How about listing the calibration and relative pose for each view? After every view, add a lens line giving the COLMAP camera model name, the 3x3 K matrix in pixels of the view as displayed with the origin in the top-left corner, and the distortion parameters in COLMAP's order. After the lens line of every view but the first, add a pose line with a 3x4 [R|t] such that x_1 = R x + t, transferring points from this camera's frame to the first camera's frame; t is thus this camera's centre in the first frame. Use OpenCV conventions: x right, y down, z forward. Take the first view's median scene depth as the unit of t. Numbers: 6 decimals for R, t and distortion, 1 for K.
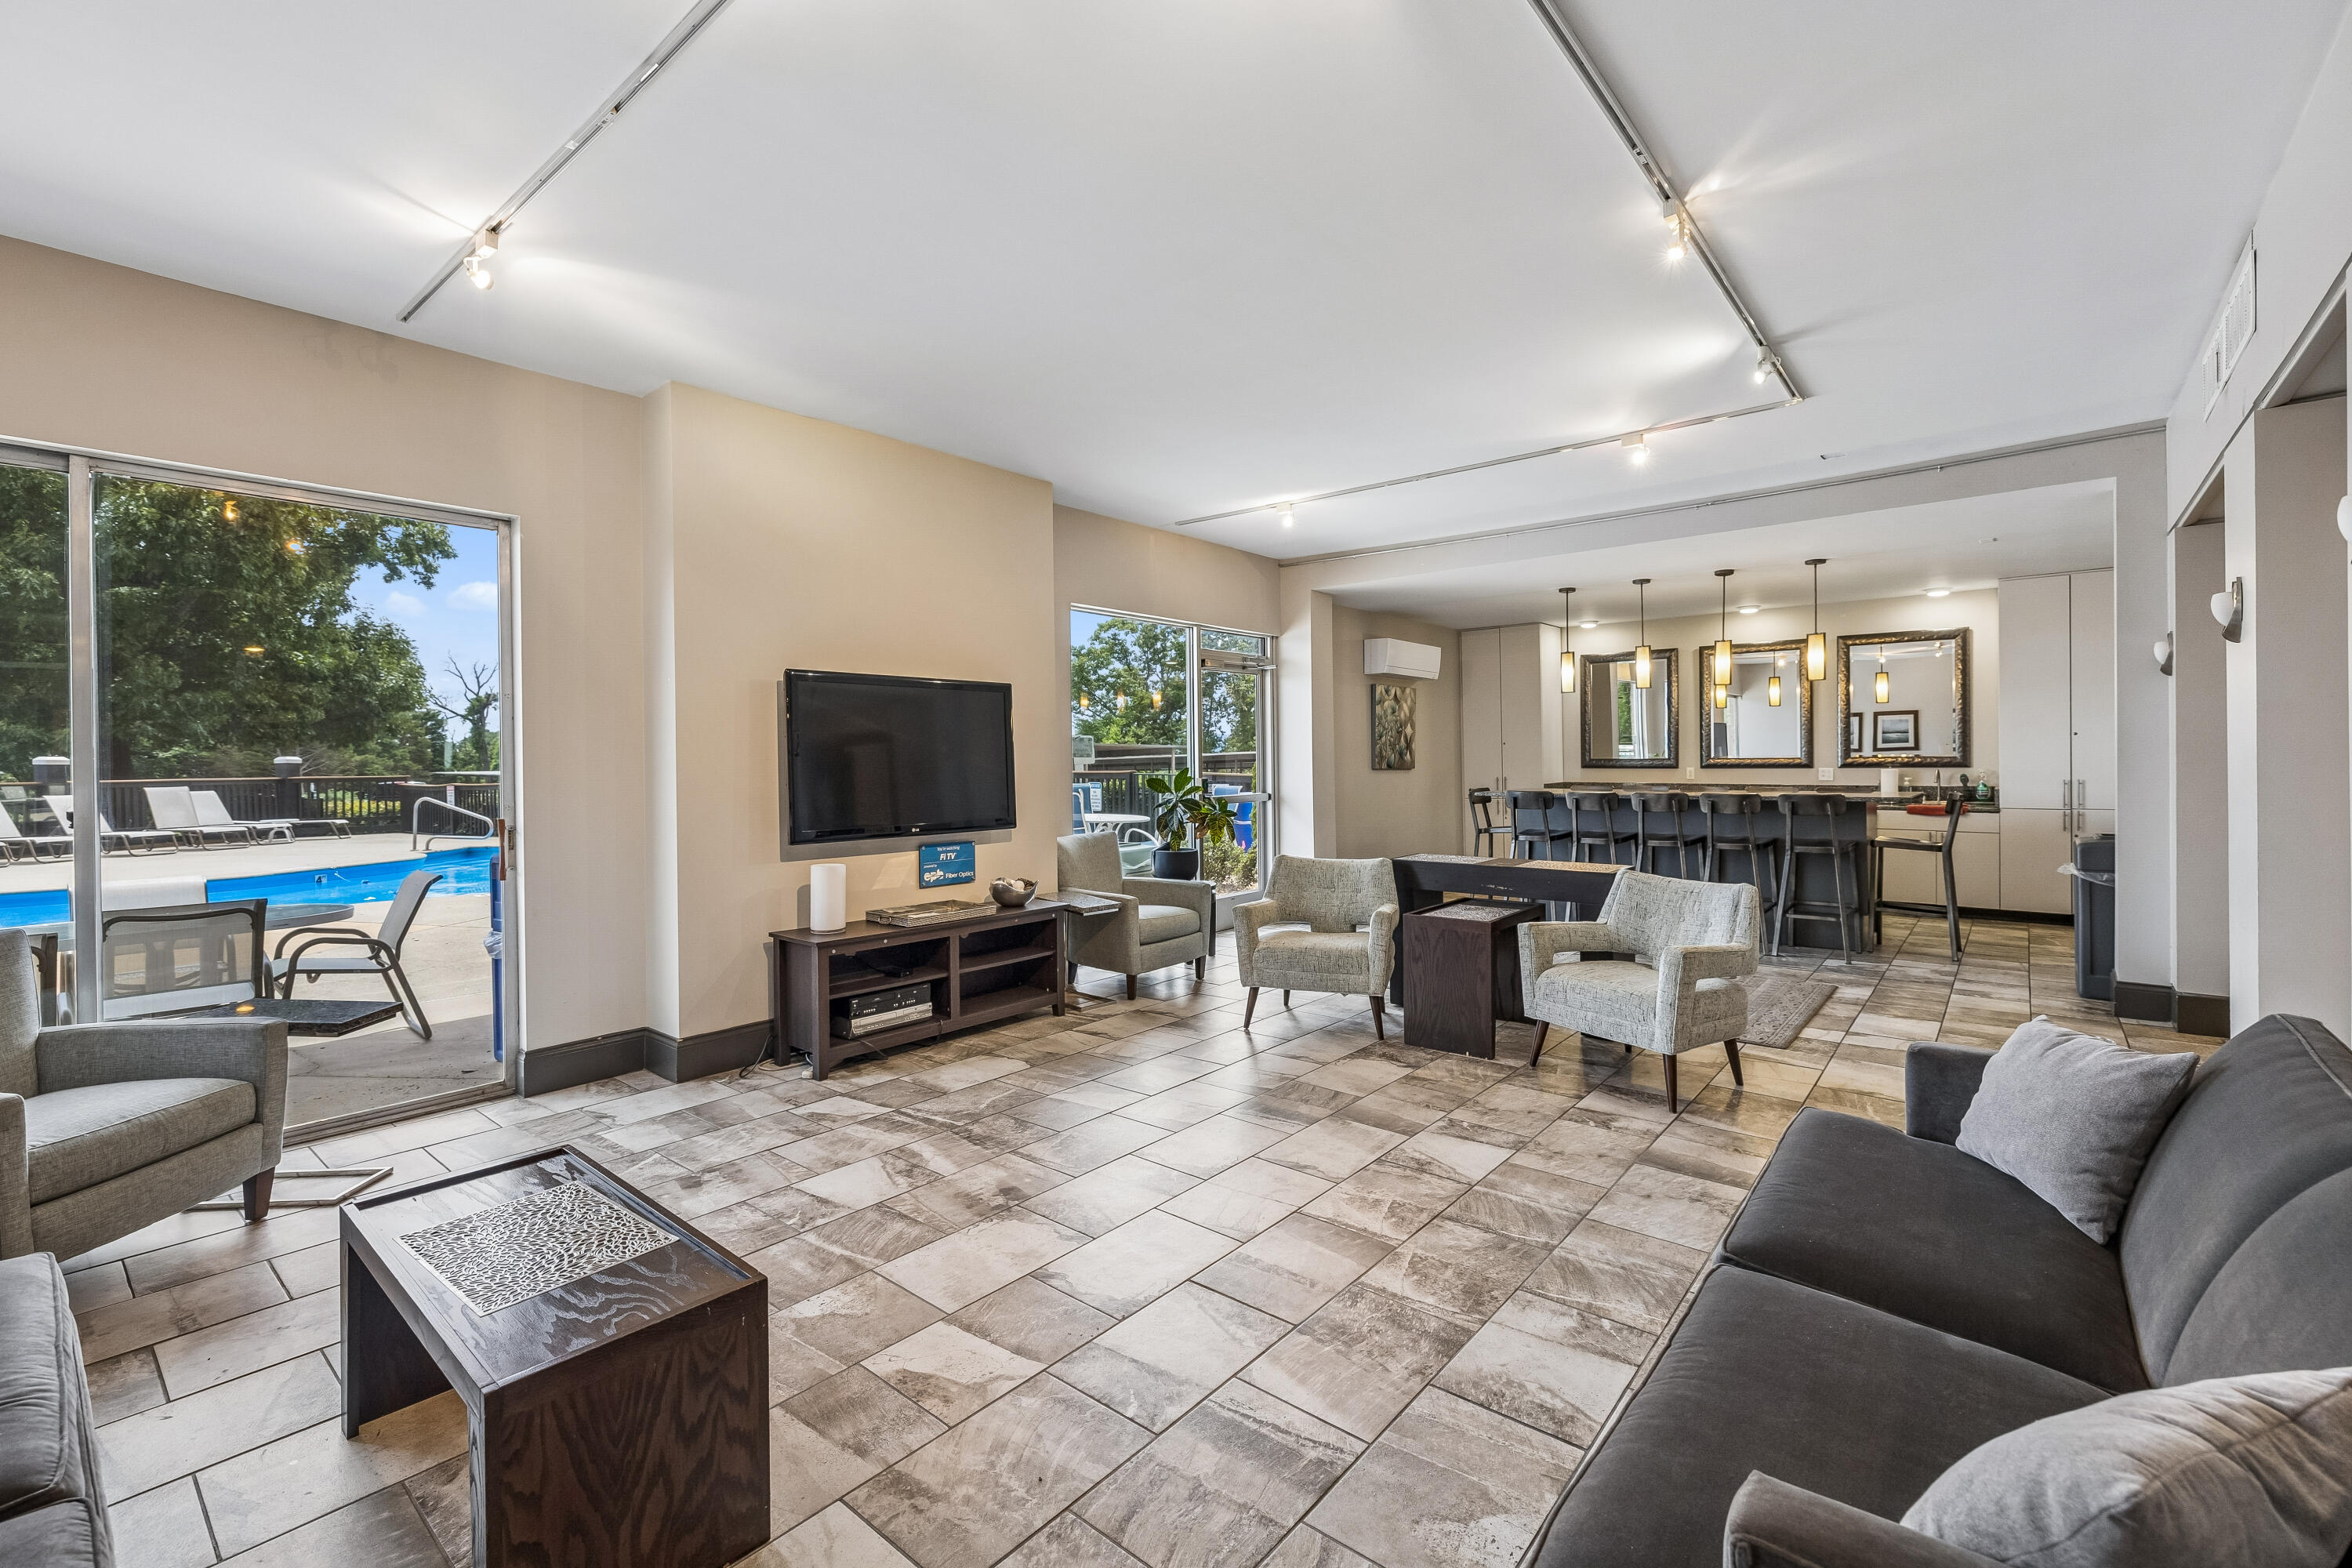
lens RADIAL K [[996.7, 0, 1169.2], [0, 996.7, 764.7], [0, 0, 1]] dist [-0.000575, 0.000436]
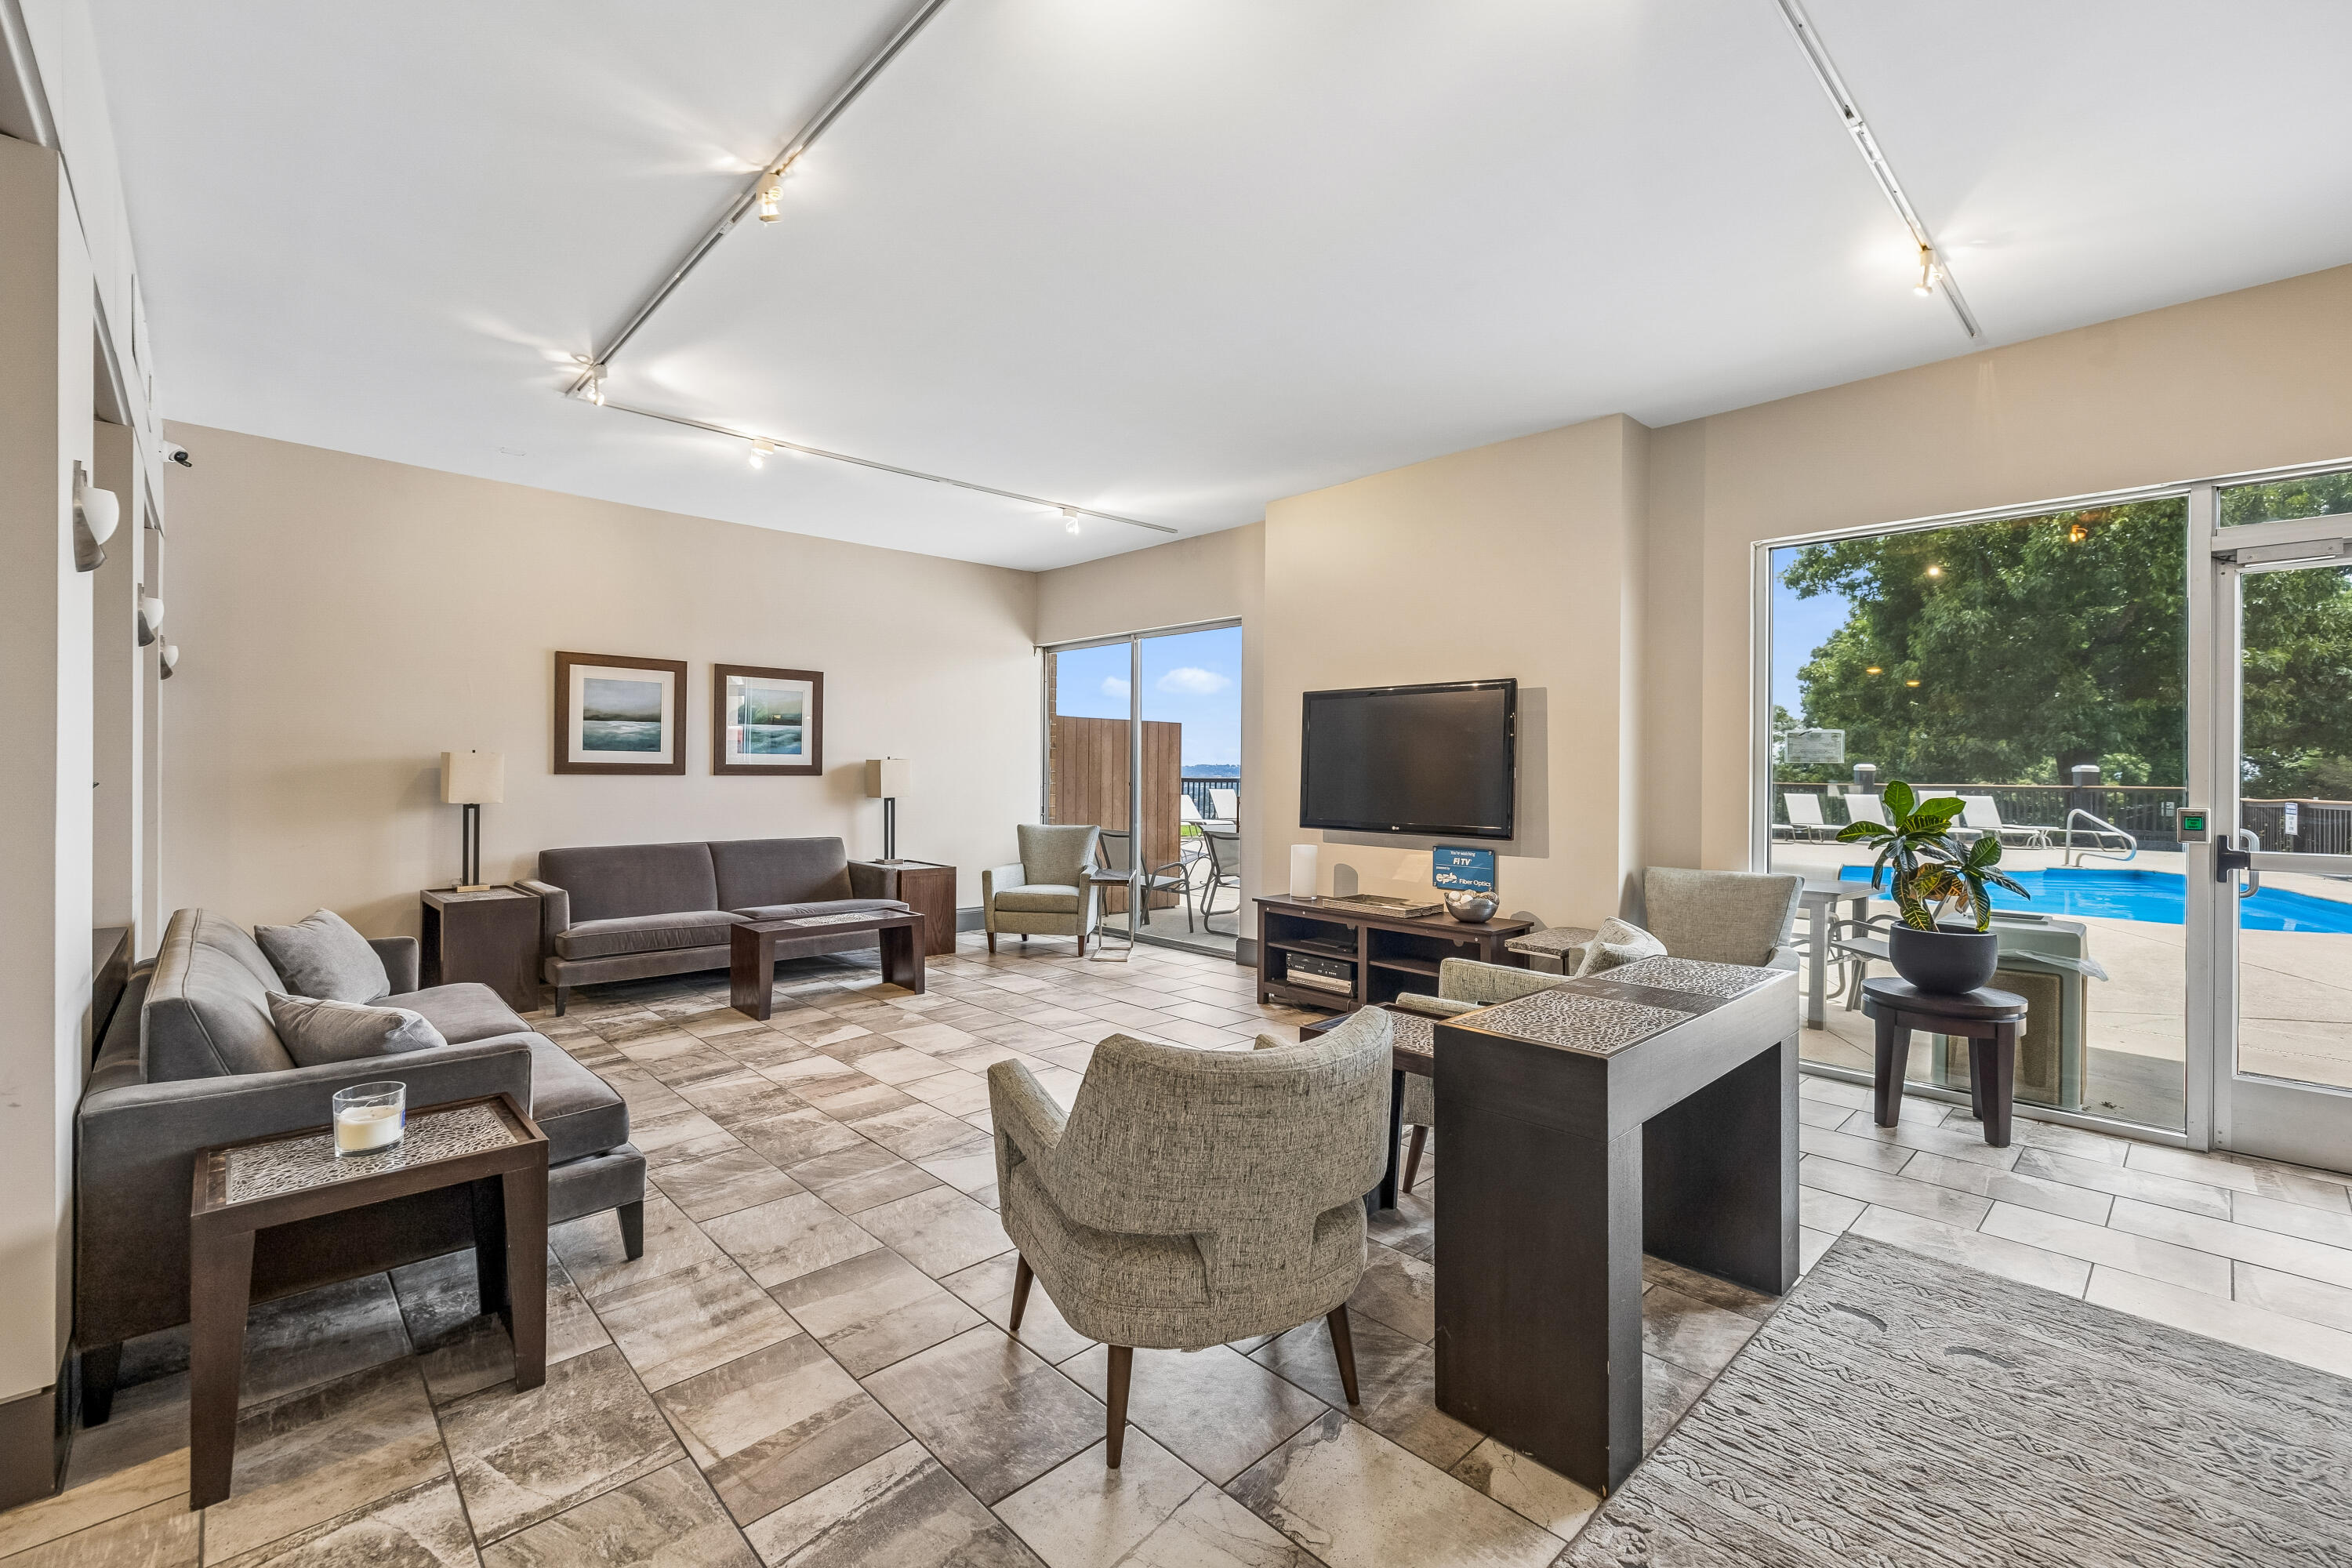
lens RADIAL K [[996.7, 0, 1169.8], [0, 996.7, 774.2], [0, 0, 1]] dist [-0.000575, 0.000436]
pose [[-0.103590, 0.013085, -0.994534, 1.155686], [-0.014357, 0.999790, 0.014649, -0.005504], [0.994516, 0.015796, -0.103381, 1.206678]]
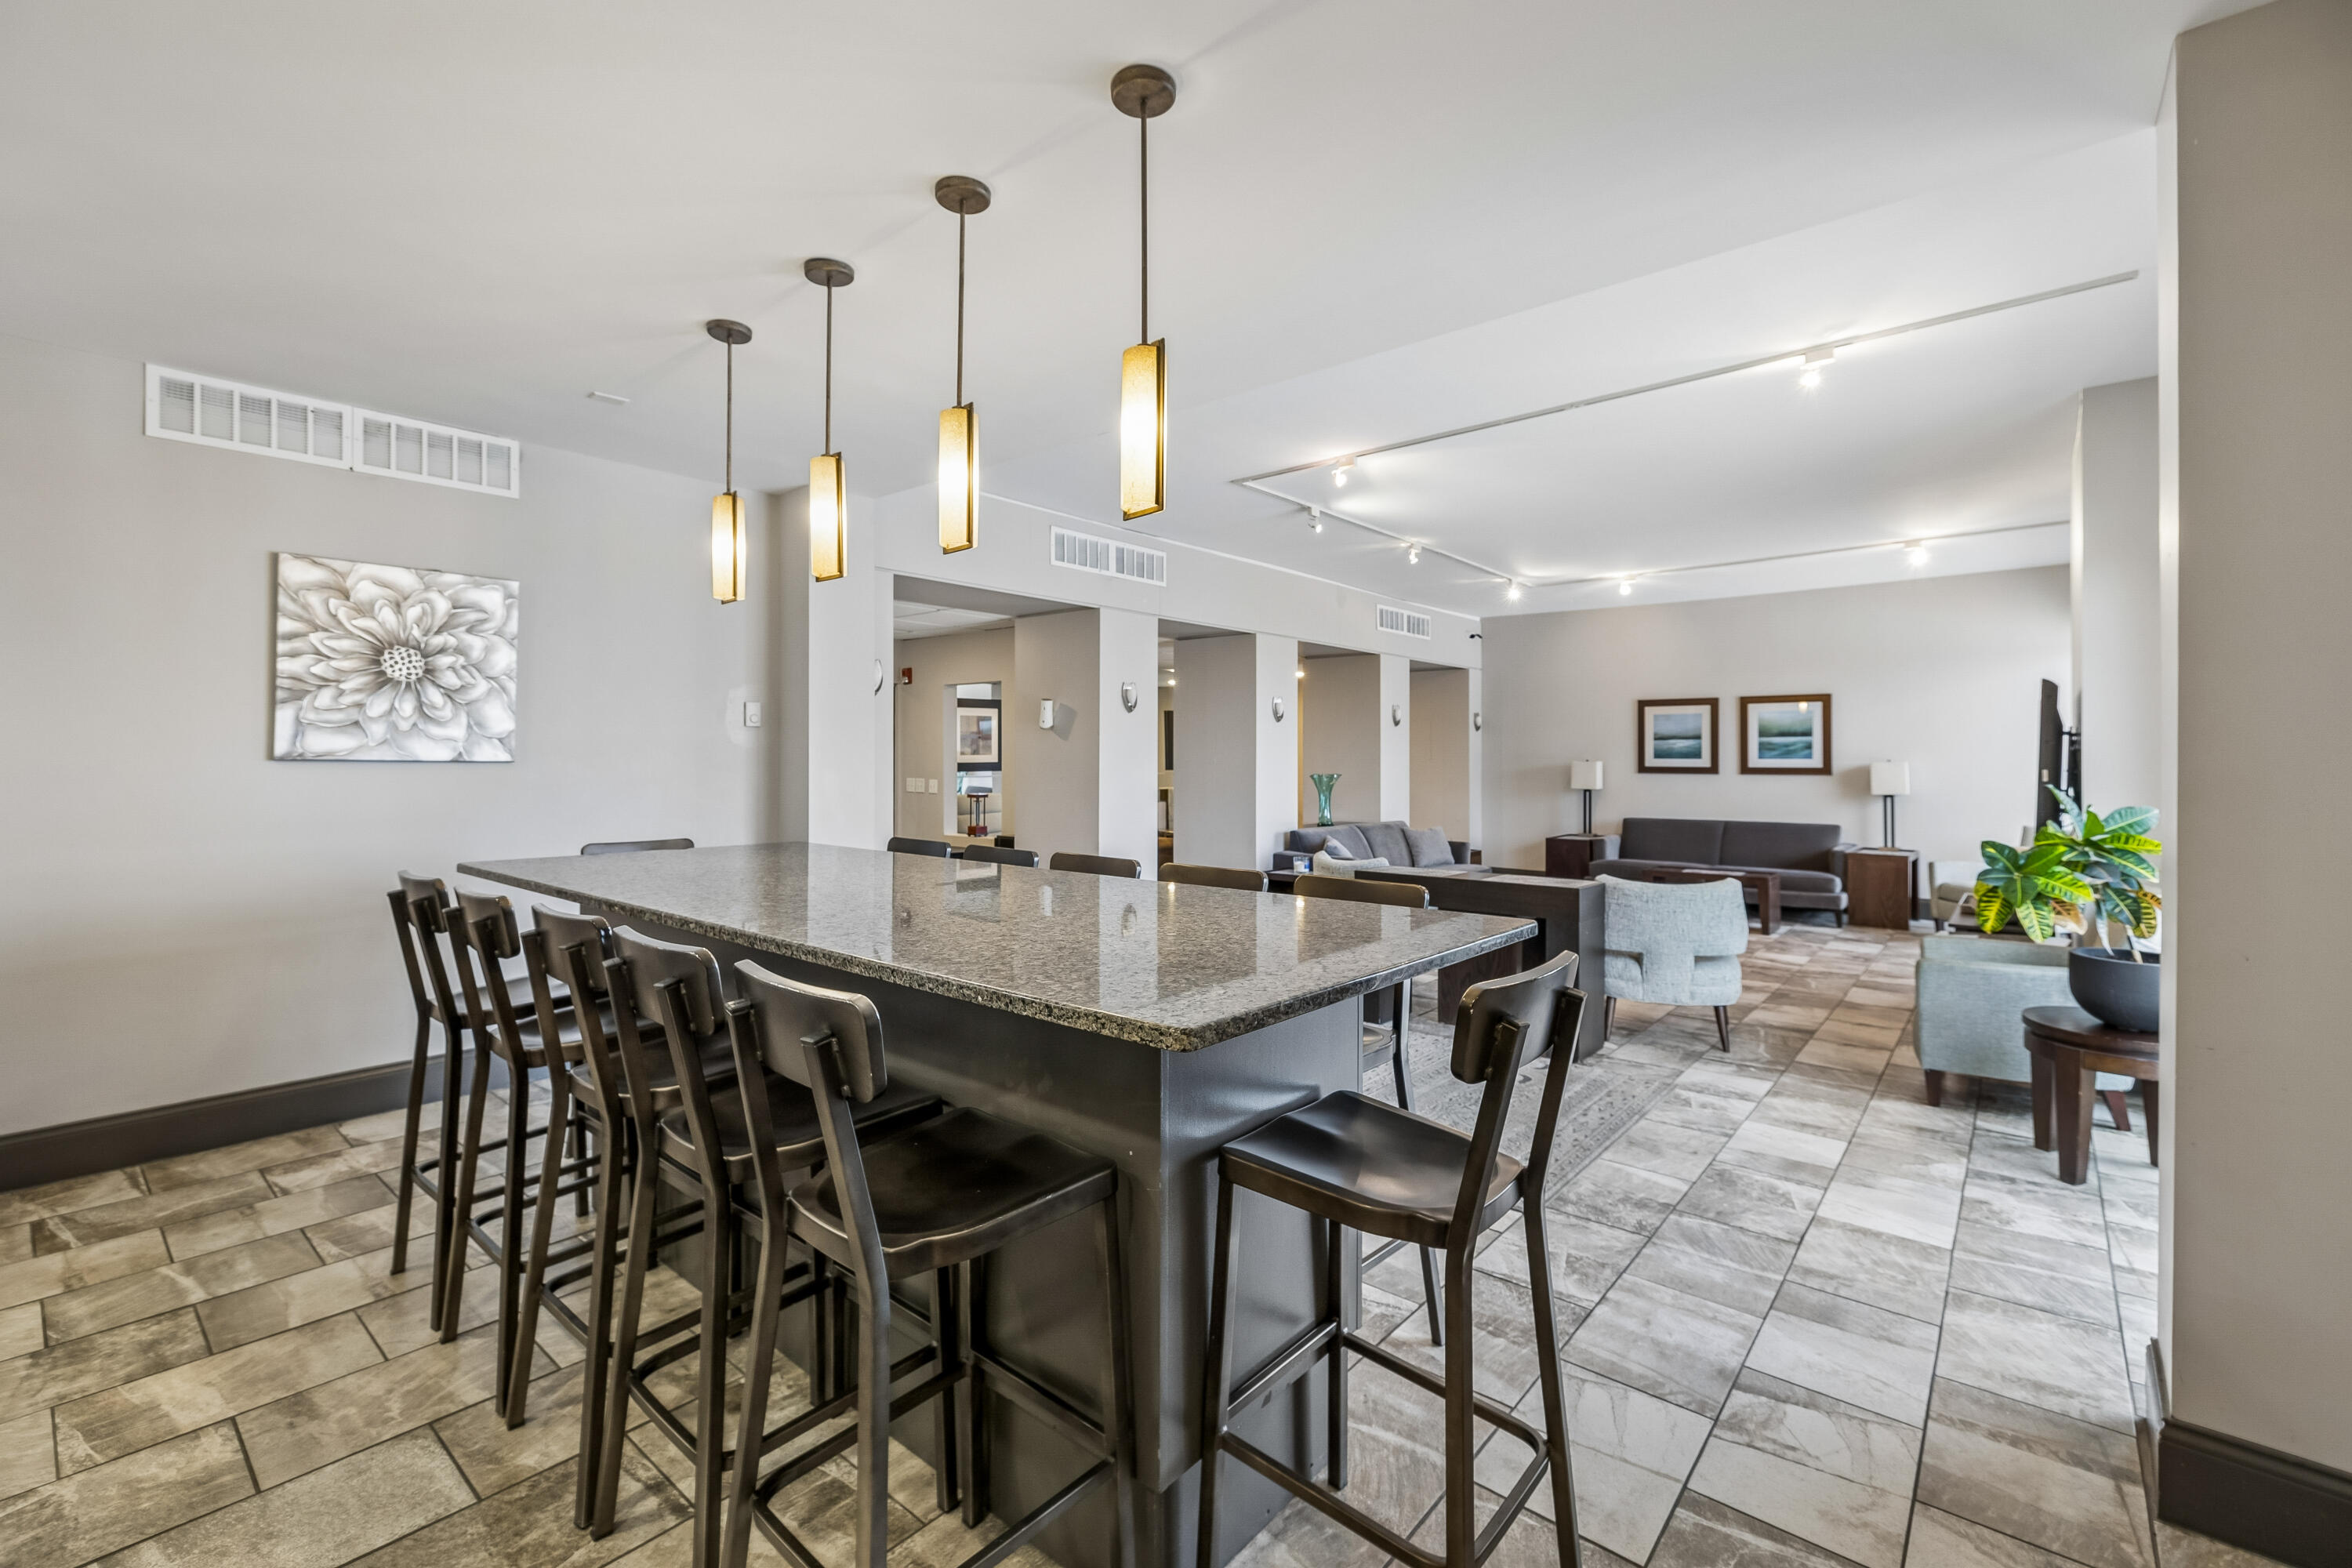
lens RADIAL K [[996.7, 0, 1189.4], [0, 996.7, 751.8], [0, 0, 1]] dist [-0.000575, 0.000436]
pose [[-0.999868, 0.009016, -0.013487, 0.908588], [0.009070, 0.999951, -0.004013, -0.027390], [0.013450, -0.004134, -0.999901, 2.819932]]
